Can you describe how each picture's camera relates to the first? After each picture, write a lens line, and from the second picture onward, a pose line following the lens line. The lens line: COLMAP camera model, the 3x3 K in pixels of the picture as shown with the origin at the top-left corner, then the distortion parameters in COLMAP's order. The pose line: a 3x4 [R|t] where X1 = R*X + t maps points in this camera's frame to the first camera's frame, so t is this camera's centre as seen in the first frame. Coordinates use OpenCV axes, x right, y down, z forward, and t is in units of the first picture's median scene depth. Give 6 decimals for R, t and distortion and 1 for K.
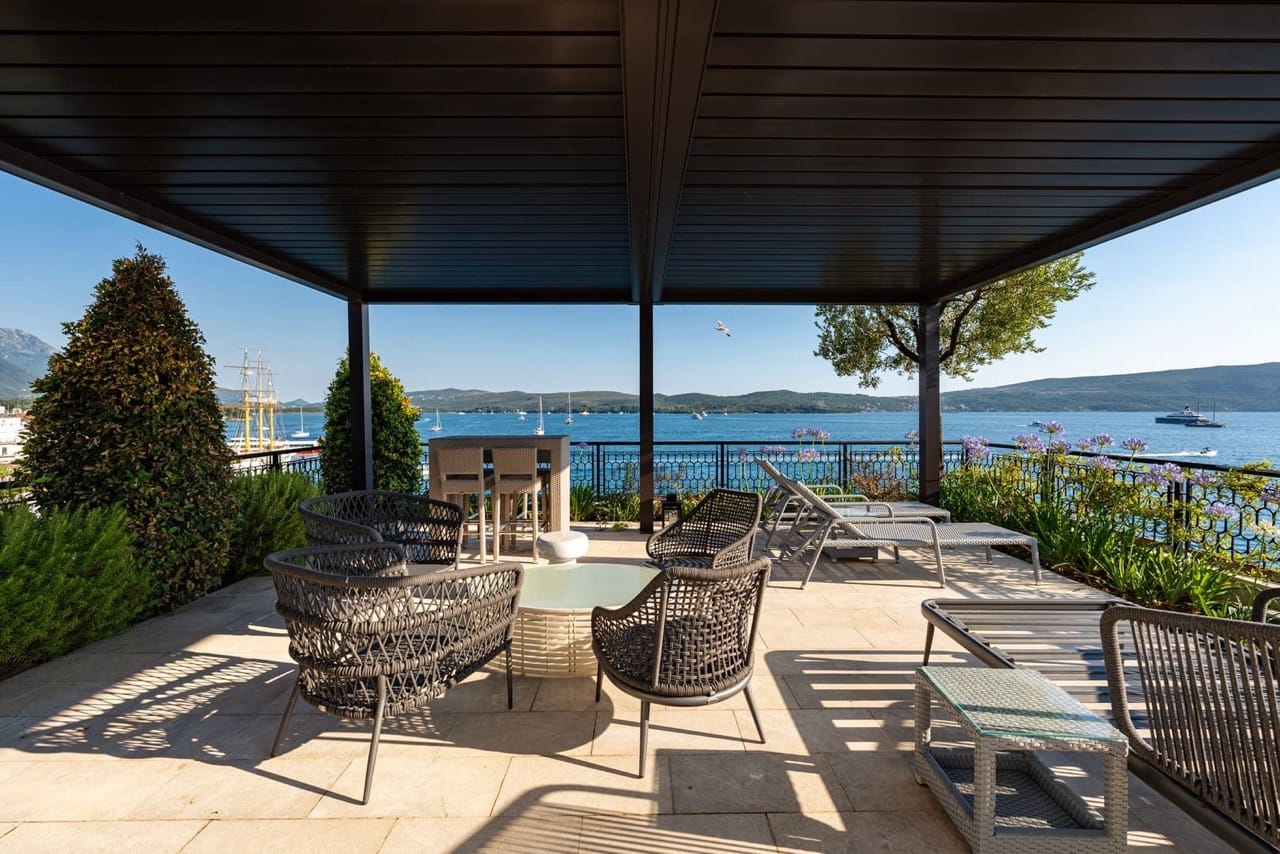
lens RADIAL K [[523.0, 0, 641.5], [0, 523.0, 422.0], [0, 0, 1]] dist [0.002129, -0.000278]
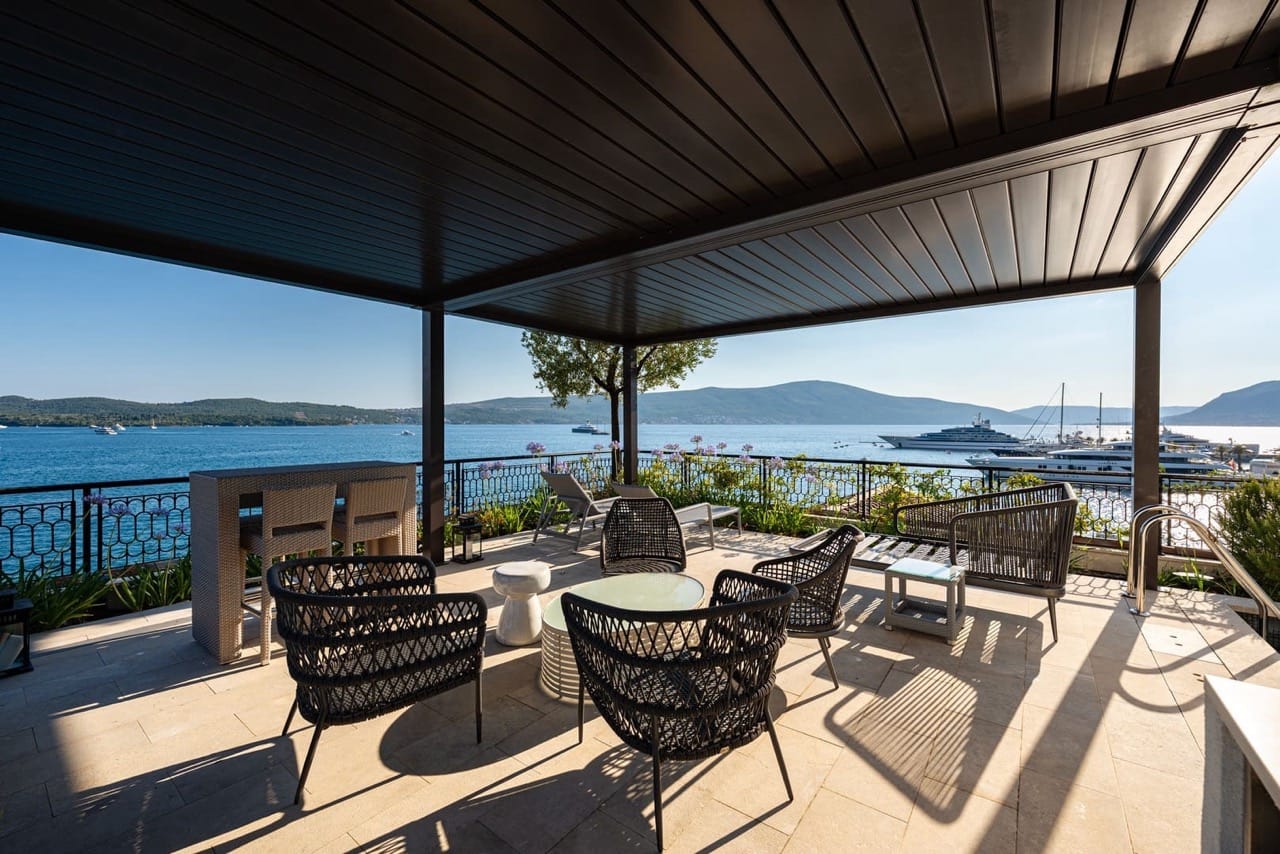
lens RADIAL K [[523.0, 0, 639.1], [0, 523.0, 427.9], [0, 0, 1]] dist [0.002129, -0.000278]
pose [[0.614402, -0.005126, 0.788976, -0.422149], [0.014850, 0.999877, -0.005068, -0.011345], [-0.788853, 0.014830, 0.614403, 0.153383]]
